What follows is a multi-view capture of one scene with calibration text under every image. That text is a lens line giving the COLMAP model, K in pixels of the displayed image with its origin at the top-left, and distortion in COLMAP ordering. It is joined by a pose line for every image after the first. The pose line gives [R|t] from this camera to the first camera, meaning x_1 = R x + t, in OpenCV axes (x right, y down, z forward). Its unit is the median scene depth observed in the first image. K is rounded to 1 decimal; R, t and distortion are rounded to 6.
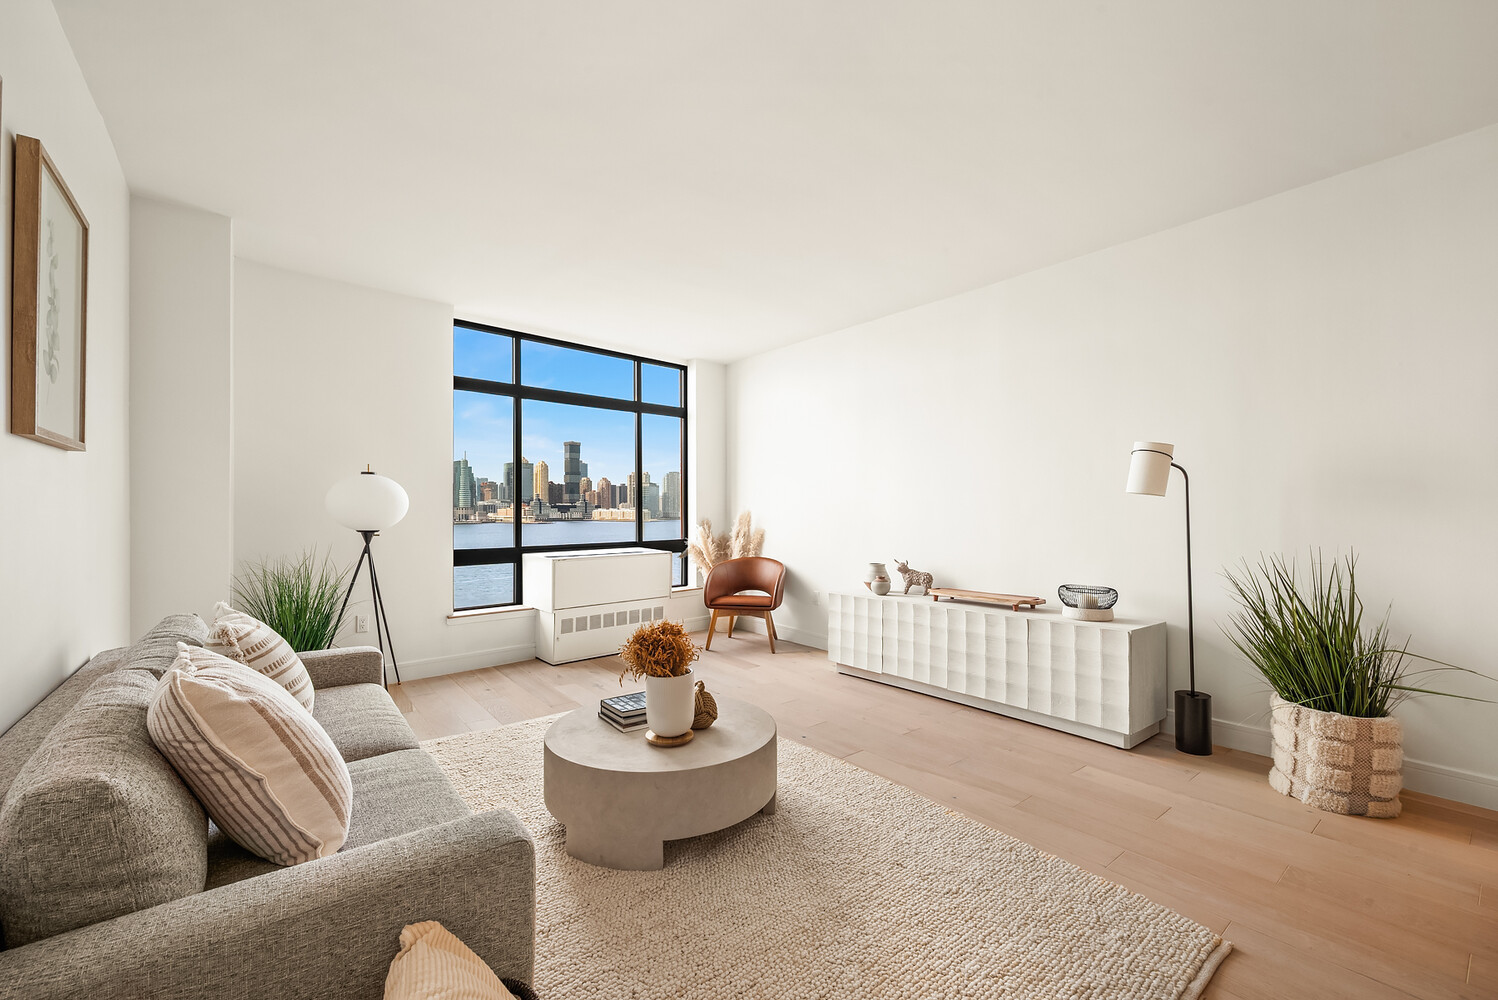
lens RADIAL K [[624.2, 0, 751.7], [0, 624.2, 506.9], [0, 0, 1]] dist [-0.000364, 0.000029]
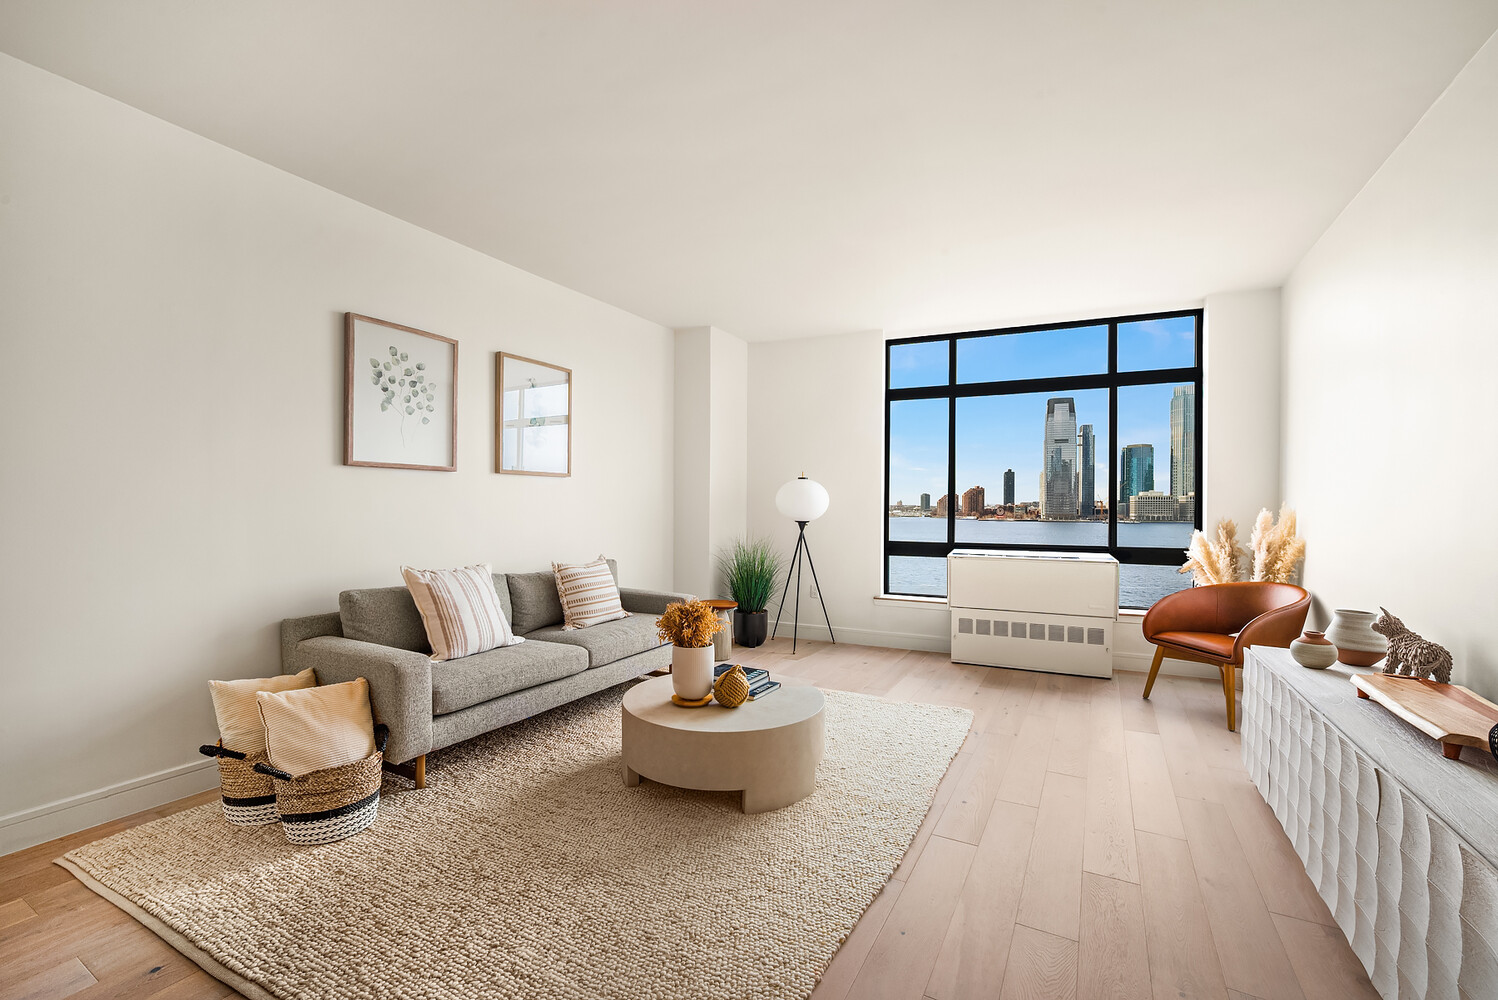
lens RADIAL K [[616.6, 0, 746.2], [0, 616.6, 513.0], [0, 0, 1]] dist [-0.002290, -0.000029]
pose [[0.370958, 0.014850, -0.928531, 0.455121], [-0.002362, 0.999884, 0.015048, 0.000747], [0.928647, -0.003389, 0.370950, 0.313413]]
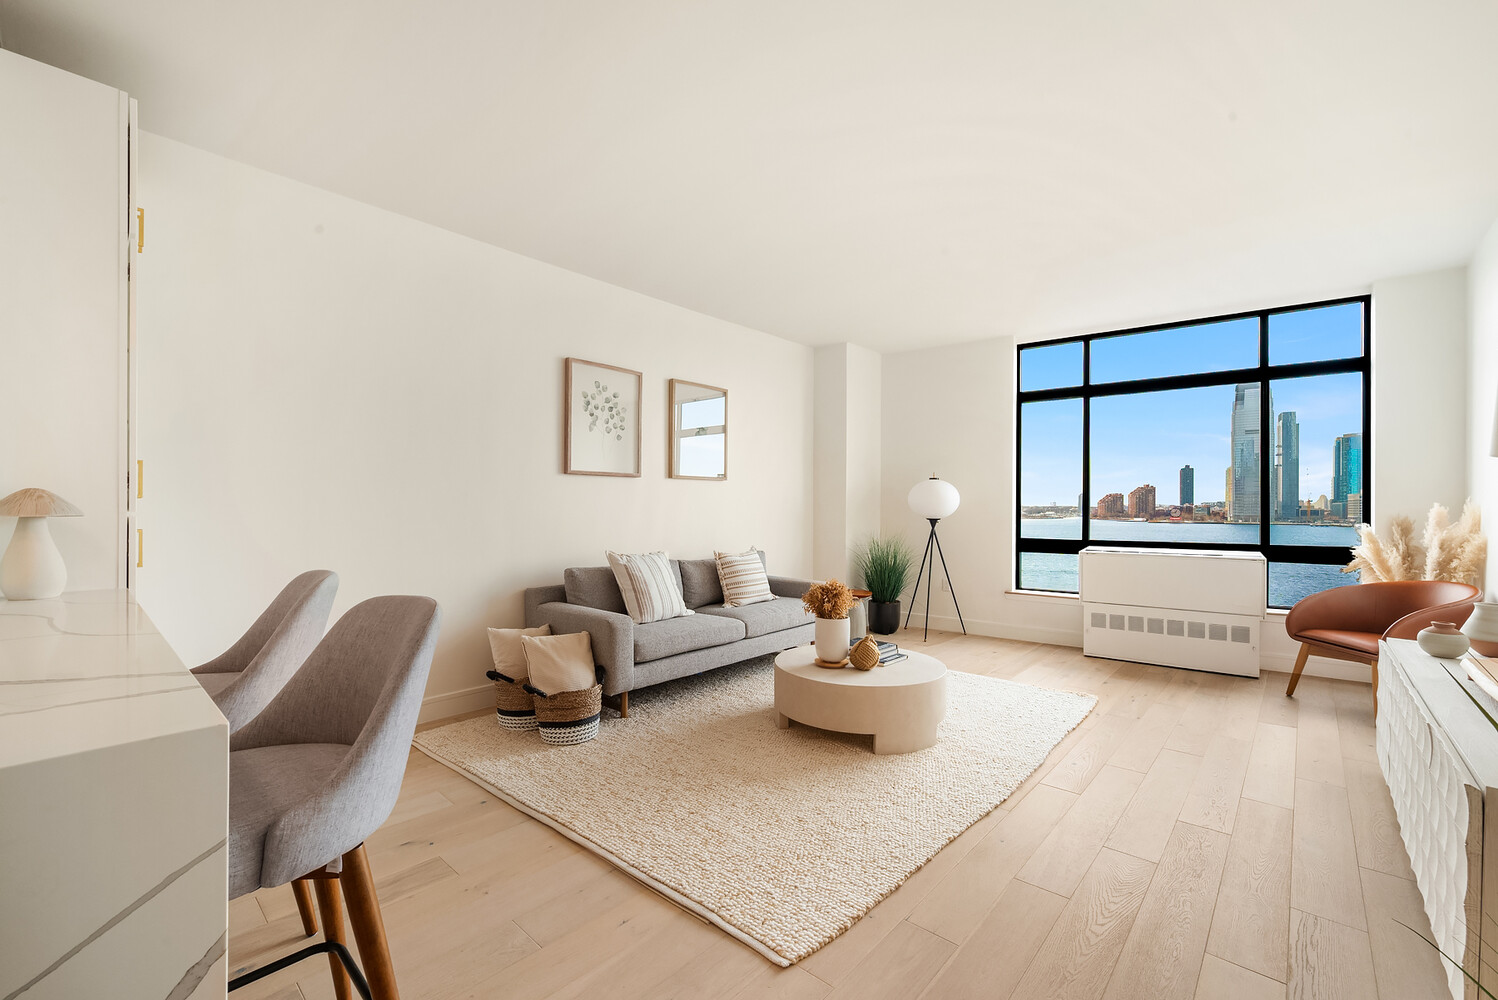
lens RADIAL K [[616.6, 0, 746.2], [0, 616.6, 513.0], [0, 0, 1]] dist [-0.002290, -0.000029]
pose [[0.159452, 0.011258, -0.987142, 0.569273], [0.001931, 0.999930, 0.011716, 0.005751], [0.987204, -0.003774, 0.159419, 0.275831]]
